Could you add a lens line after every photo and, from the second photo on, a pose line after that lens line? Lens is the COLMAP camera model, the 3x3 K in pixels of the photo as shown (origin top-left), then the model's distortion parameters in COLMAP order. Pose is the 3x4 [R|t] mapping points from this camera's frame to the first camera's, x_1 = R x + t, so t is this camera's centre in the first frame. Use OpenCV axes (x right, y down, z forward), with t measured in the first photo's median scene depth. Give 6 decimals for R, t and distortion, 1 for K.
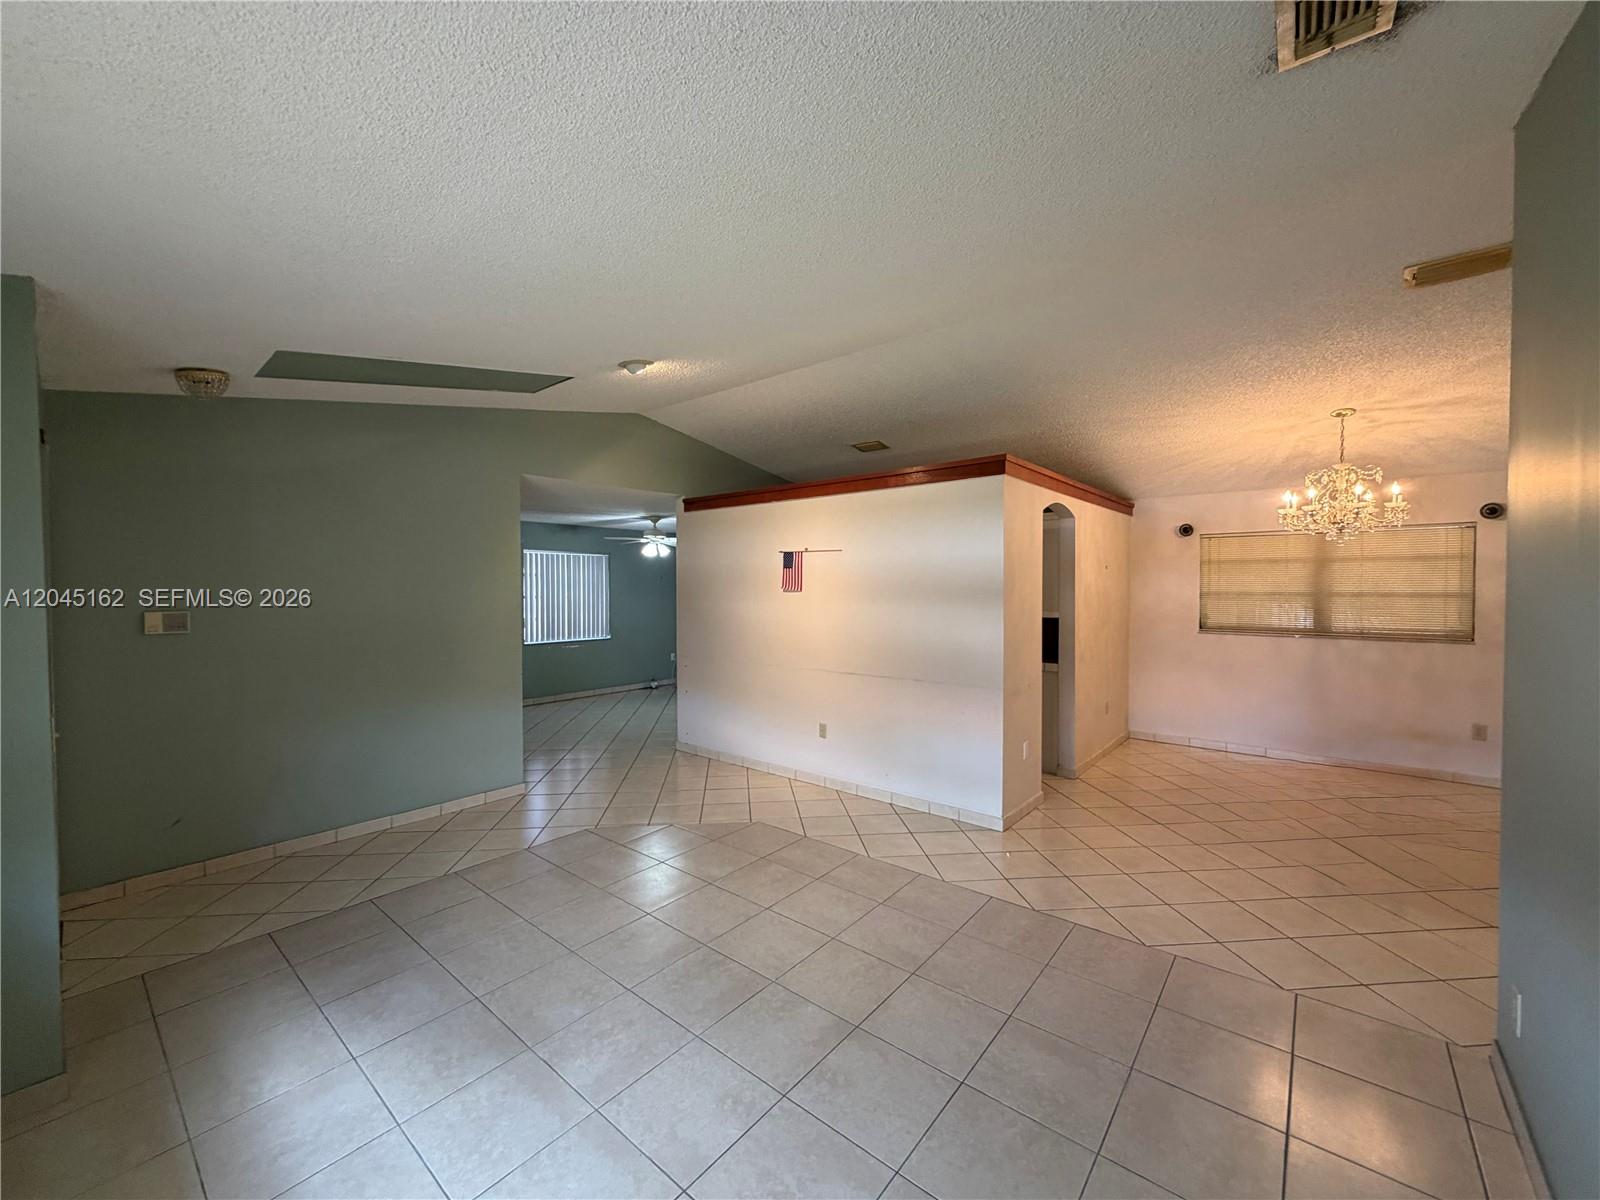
lens RADIAL K [[633.3, 0, 800.0], [0, 633.3, 600.0], [0, 0, 1]] dist [0.001030, 0.000087]
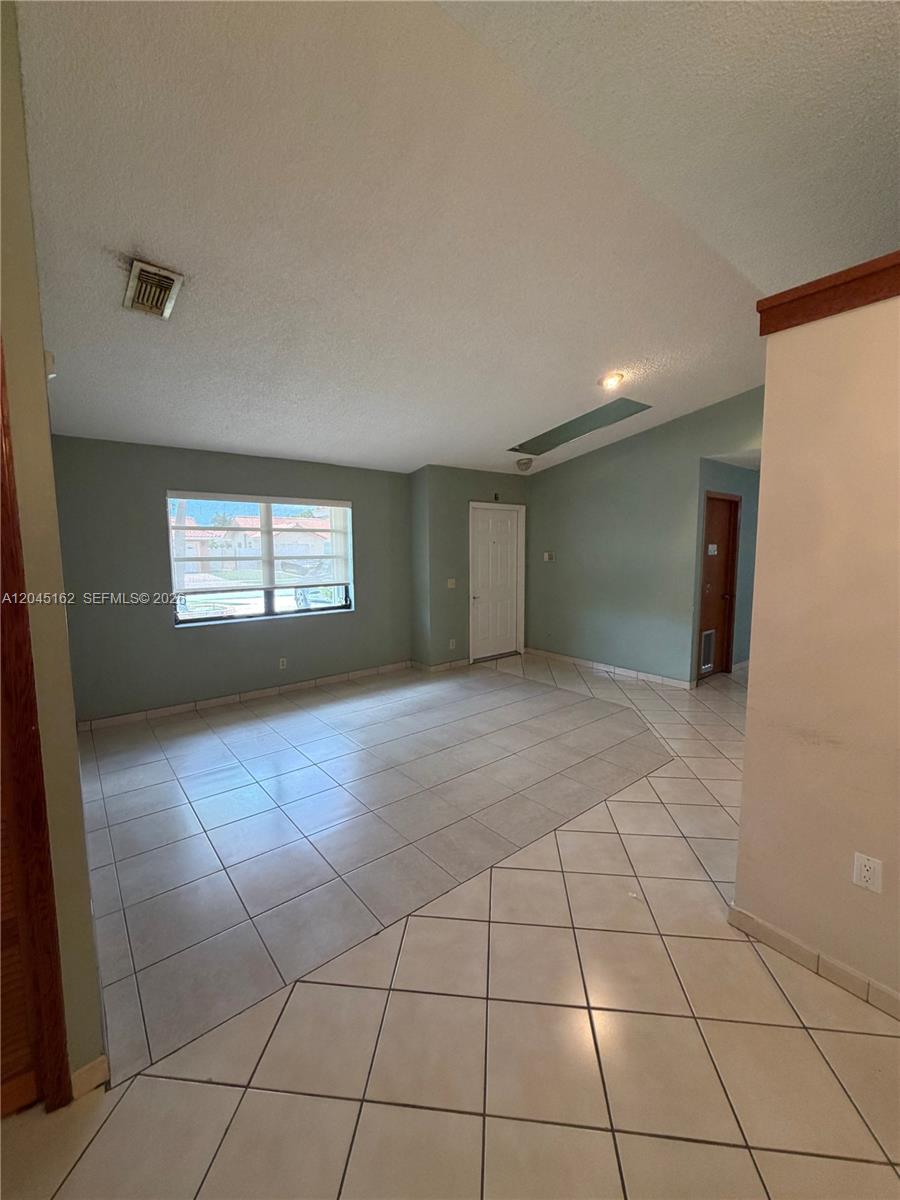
lens RADIAL K [[475.0, 0, 446.7], [0, 475.0, 594.2], [0, 0, 1]] dist [0.001030, 0.000087]
pose [[-0.196576, 0.100639, -0.975310, 1.155912], [-0.015040, 0.994292, 0.105629, -0.013518], [0.980373, 0.035433, -0.193940, 1.149257]]
